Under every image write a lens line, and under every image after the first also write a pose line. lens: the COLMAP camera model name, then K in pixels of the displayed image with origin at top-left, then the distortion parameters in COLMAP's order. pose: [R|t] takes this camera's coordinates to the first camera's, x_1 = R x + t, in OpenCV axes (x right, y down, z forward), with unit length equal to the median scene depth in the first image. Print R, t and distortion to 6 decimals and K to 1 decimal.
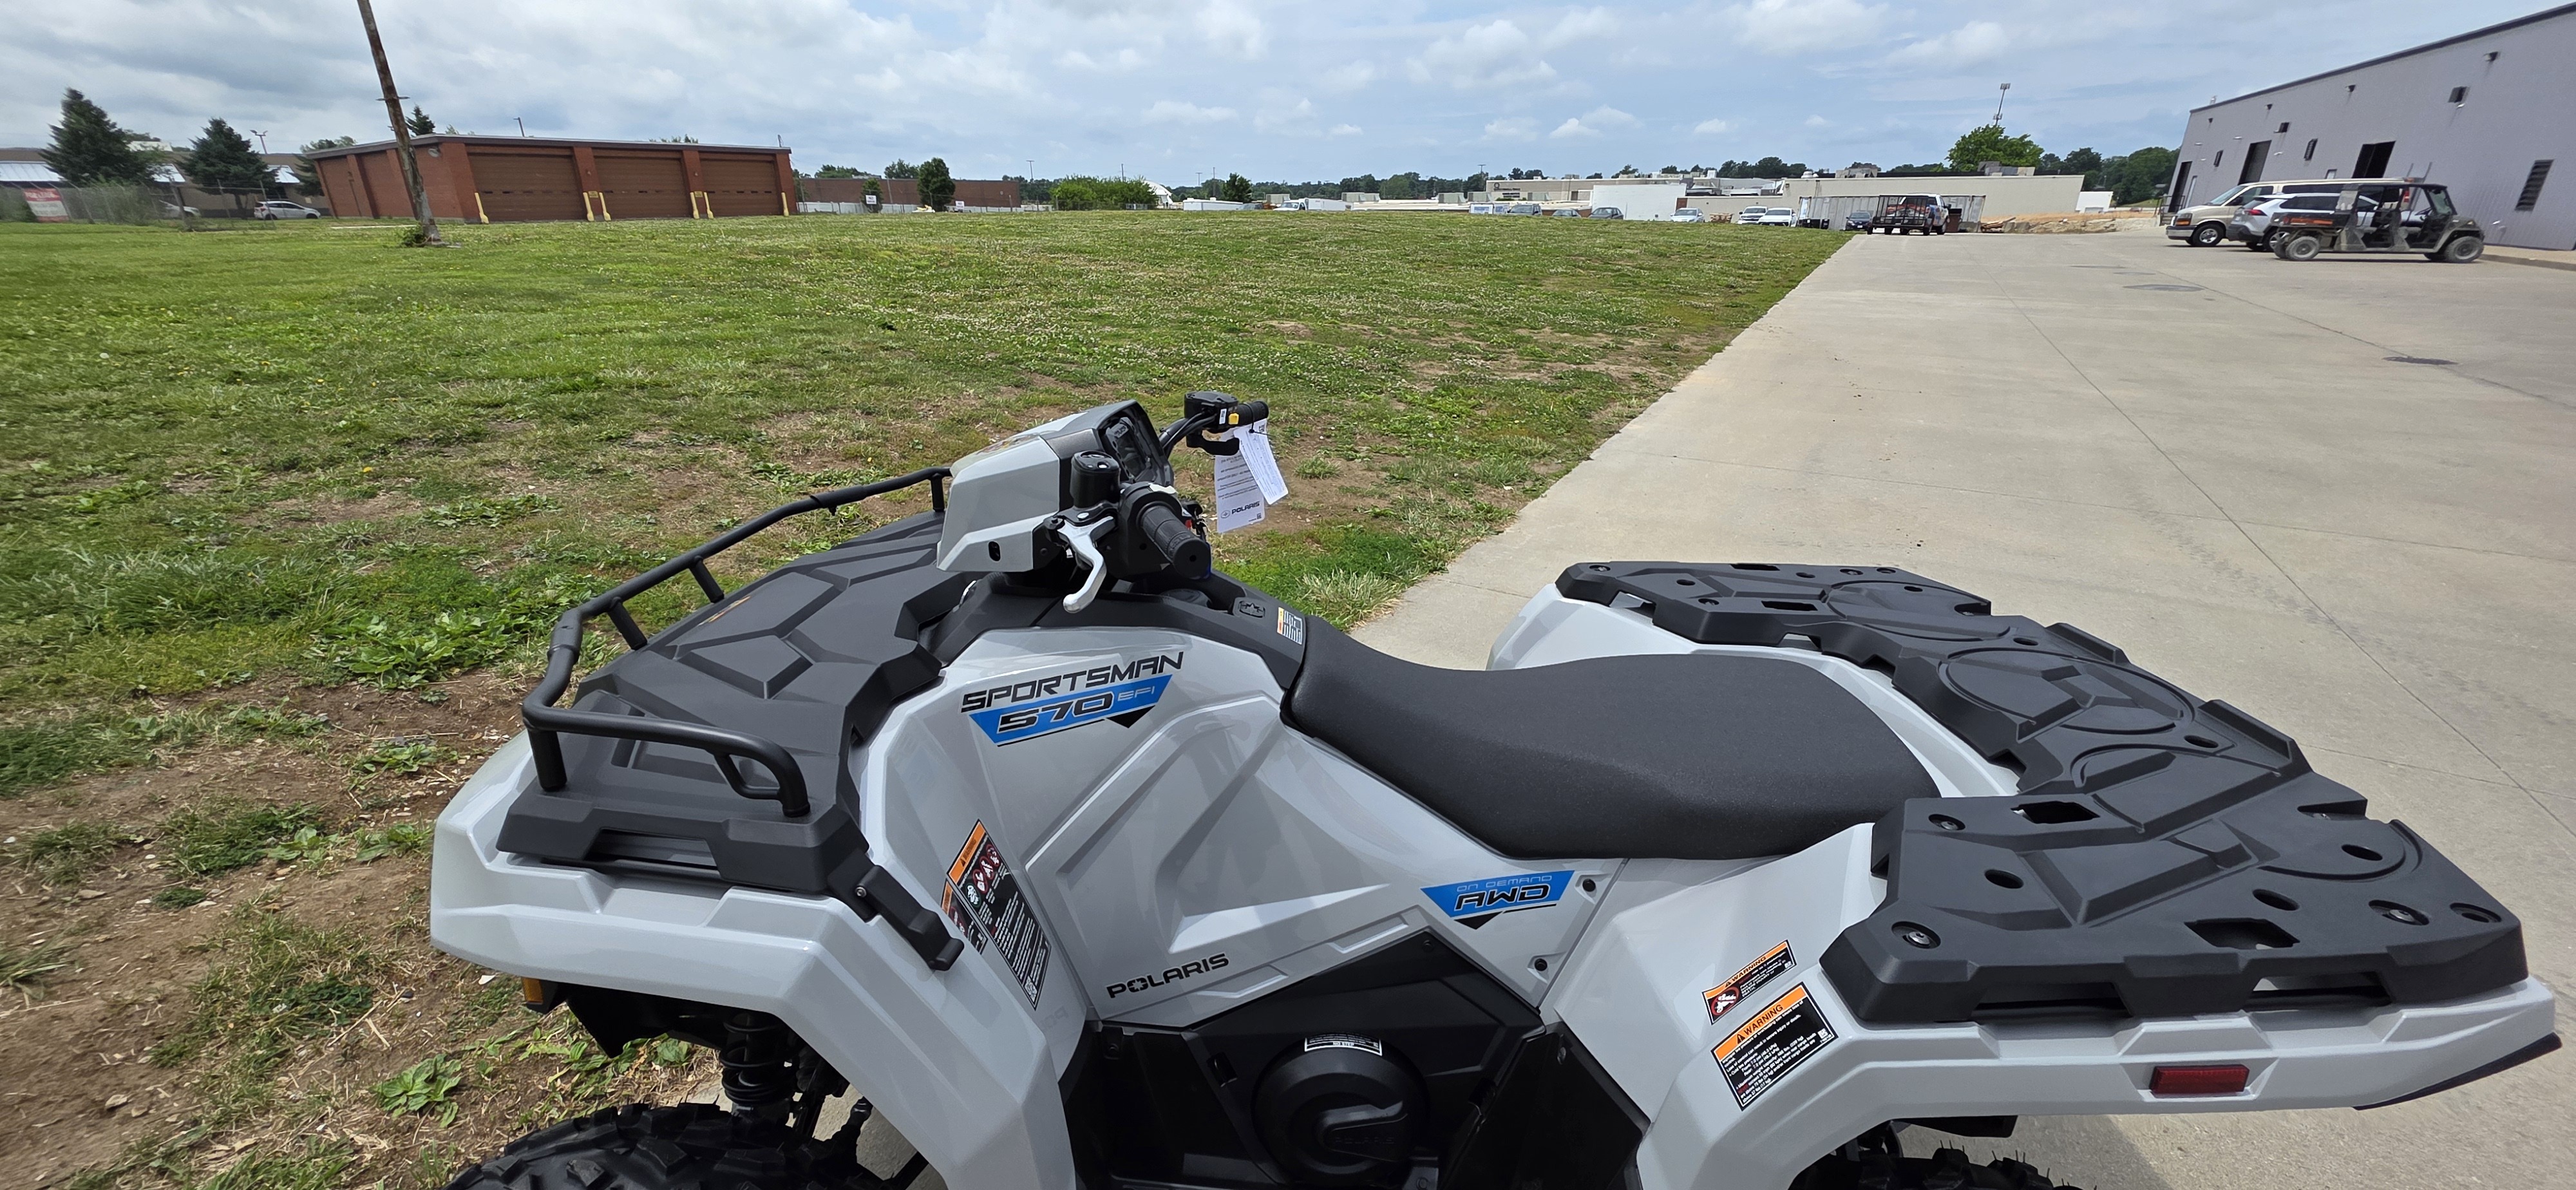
lens RADIAL K [[1019.8, 0, 1289.6], [0, 1019.8, 585.0], [0, 0, 1]] dist [0.004874, -0.001331]
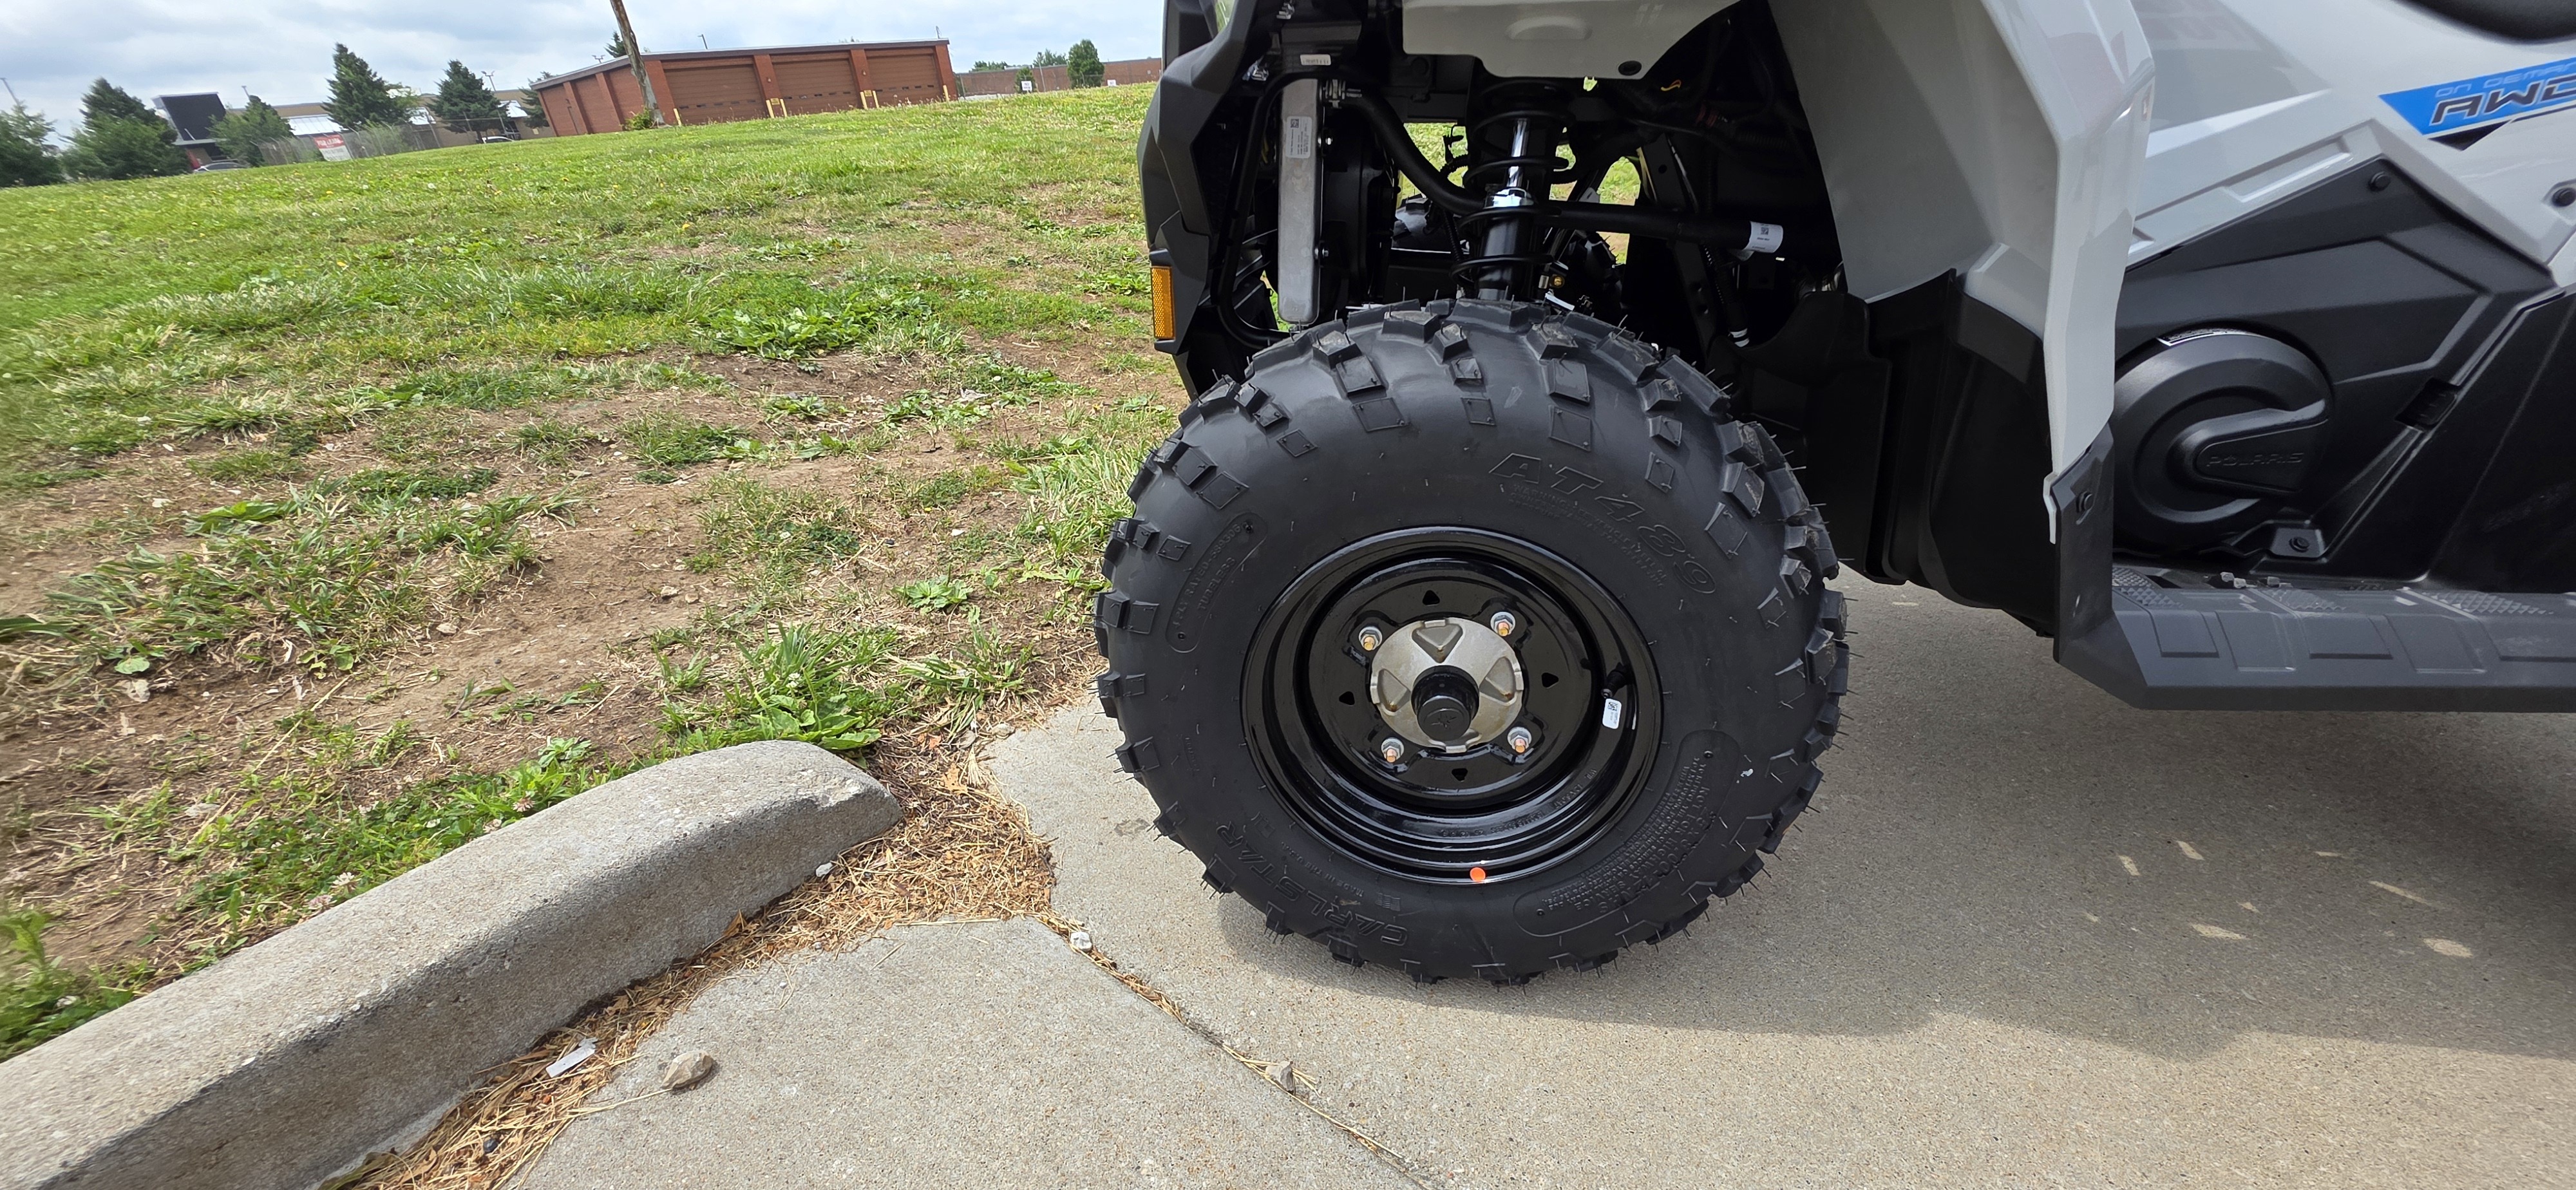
lens RADIAL K [[1019.8, 0, 1289.6], [0, 1019.8, 585.0], [0, 0, 1]] dist [0.004874, -0.001331]
pose [[0.988091, -0.012986, -0.153321, -0.149929], [0.029665, 0.993816, 0.107005, 0.155949], [0.150983, -0.110279, 0.982366, 0.042625]]
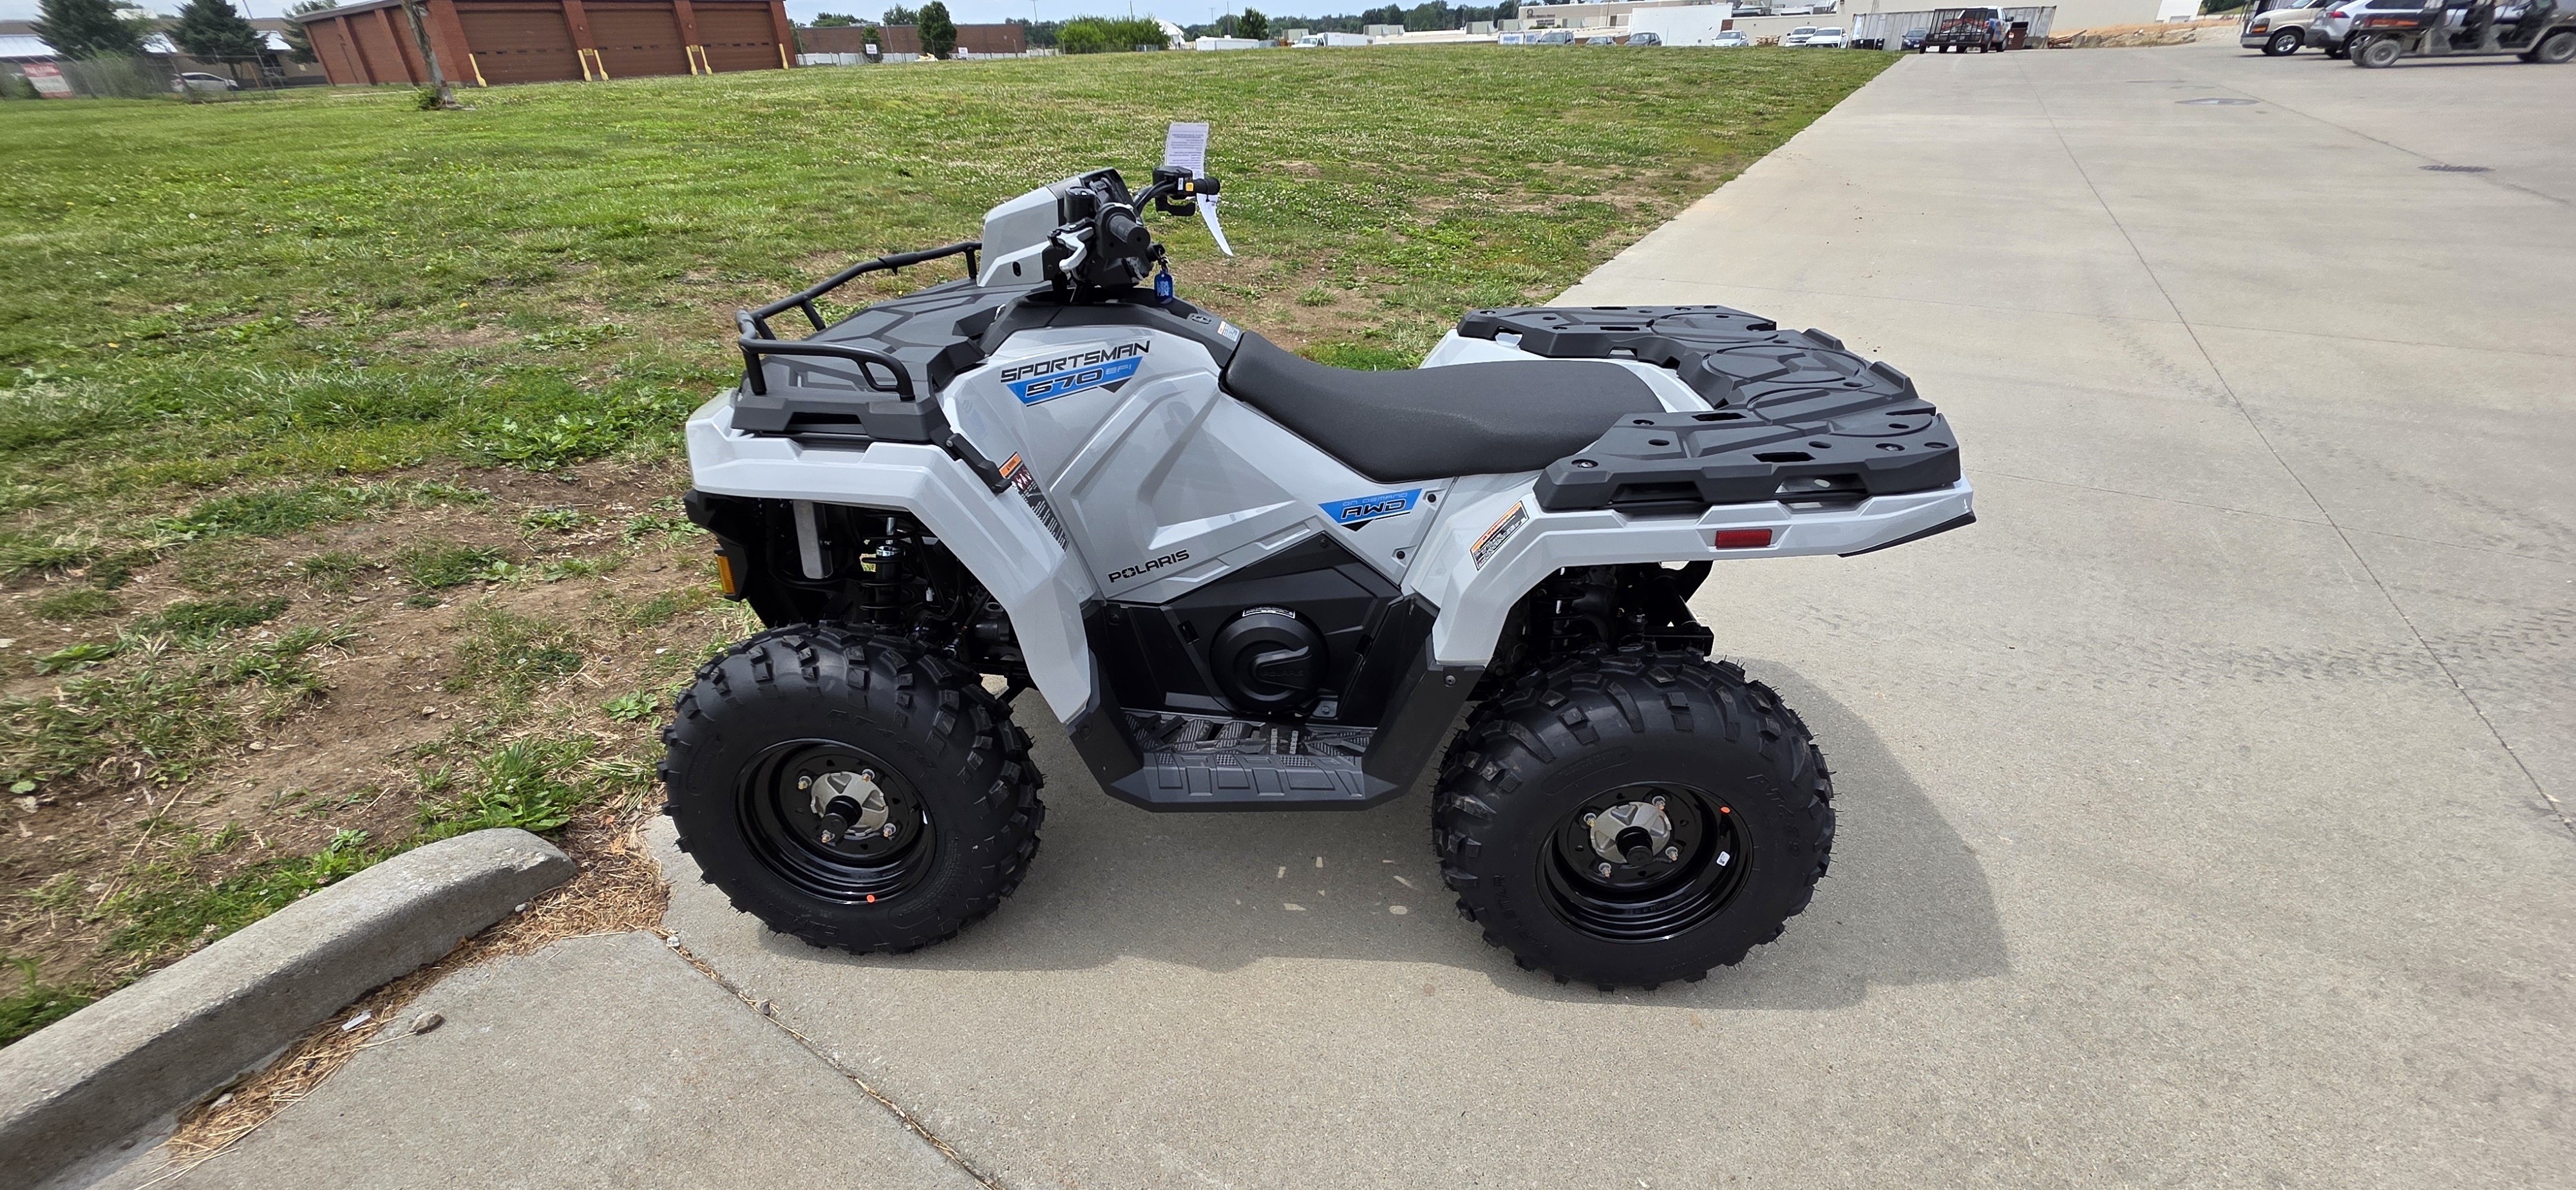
lens RADIAL K [[1019.8, 0, 1289.6], [0, 1019.8, 585.0], [0, 0, 1]] dist [0.004874, -0.001331]
pose [[0.999452, -0.016586, -0.028661, 0.037153], [0.020218, 0.991110, 0.131498, 0.063842], [0.026226, -0.132006, 0.990902, -0.136426]]
